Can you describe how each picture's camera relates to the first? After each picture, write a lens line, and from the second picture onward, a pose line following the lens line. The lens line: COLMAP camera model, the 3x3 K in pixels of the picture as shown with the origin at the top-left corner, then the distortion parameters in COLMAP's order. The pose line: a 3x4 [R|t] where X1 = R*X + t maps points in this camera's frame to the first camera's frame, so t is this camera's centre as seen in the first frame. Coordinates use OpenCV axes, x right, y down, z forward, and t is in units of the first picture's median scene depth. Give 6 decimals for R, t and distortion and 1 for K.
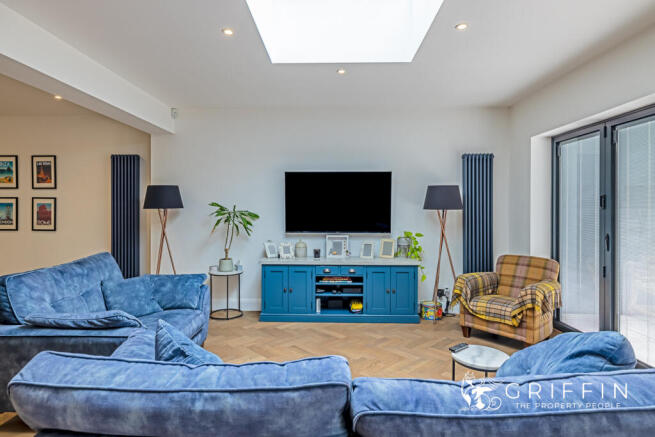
lens RADIAL K [[368.5, 0, 329.6], [0, 368.5, 213.6], [0, 0, 1]] dist [0.008332, 0.000074]
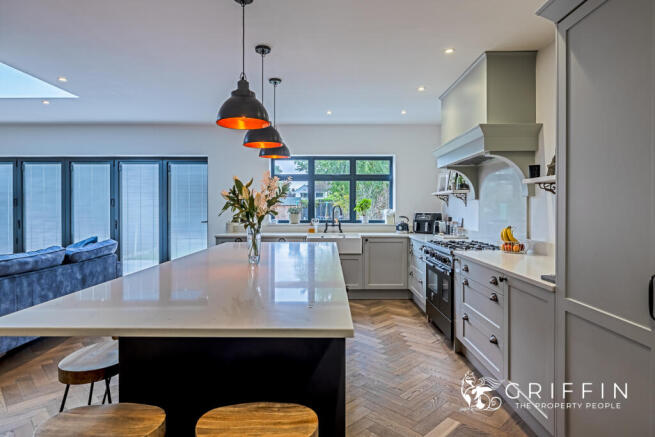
lens RADIAL K [[383.4, 0, 319.5], [0, 383.4, 209.2], [0, 0, 1]] dist [-0.017694, 0.000976]
pose [[-0.019293, -0.000101, 0.999814, -0.818653], [0.015443, 0.999881, 0.000399, 0.018231], [-0.999695, 0.015447, -0.019289, -0.322683]]
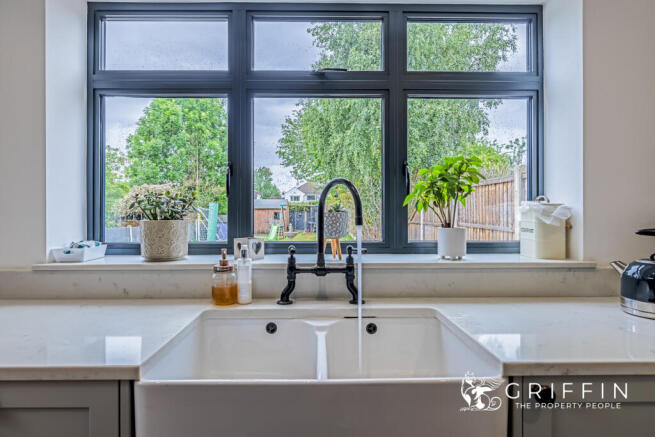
lens RADIAL K [[383.4, 0, 322.6], [0, 383.4, 217.5], [0, 0, 1]] dist [-0.017694, 0.000976]
pose [[-0.020408, -0.008719, 0.999754, 0.158401], [0.020628, 0.999745, 0.009140, 0.032179], [-0.999579, 0.020809, -0.020223, -0.387979]]
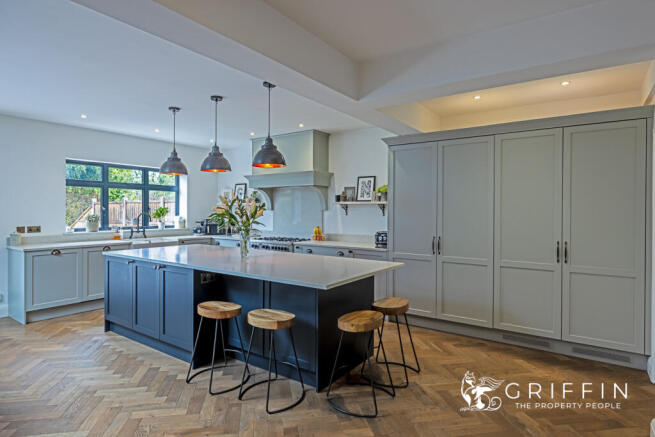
lens RADIAL K [[368.5, 0, 324.7], [0, 368.5, 211.6], [0, 0, 1]] dist [0.008332, 0.000074]
pose [[-0.835790, -0.005894, 0.549018, -0.822129], [0.003060, 0.999877, 0.015393, -0.015079], [-0.549041, 0.014545, -0.835669, 0.334780]]
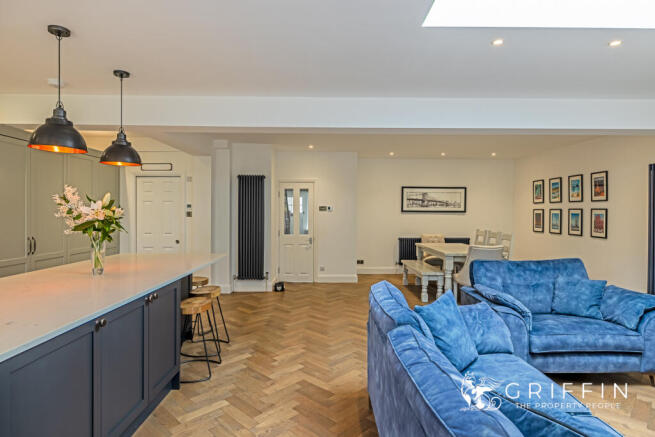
lens RADIAL K [[368.5, 0, 319.5], [0, 368.5, 206.7], [0, 0, 1]] dist [0.008332, 0.000074]
pose [[0.028453, -0.013554, -0.999503, 0.351421], [-0.019481, 0.999711, -0.014111, -0.016757], [0.999405, 0.019873, 0.028181, 0.102821]]
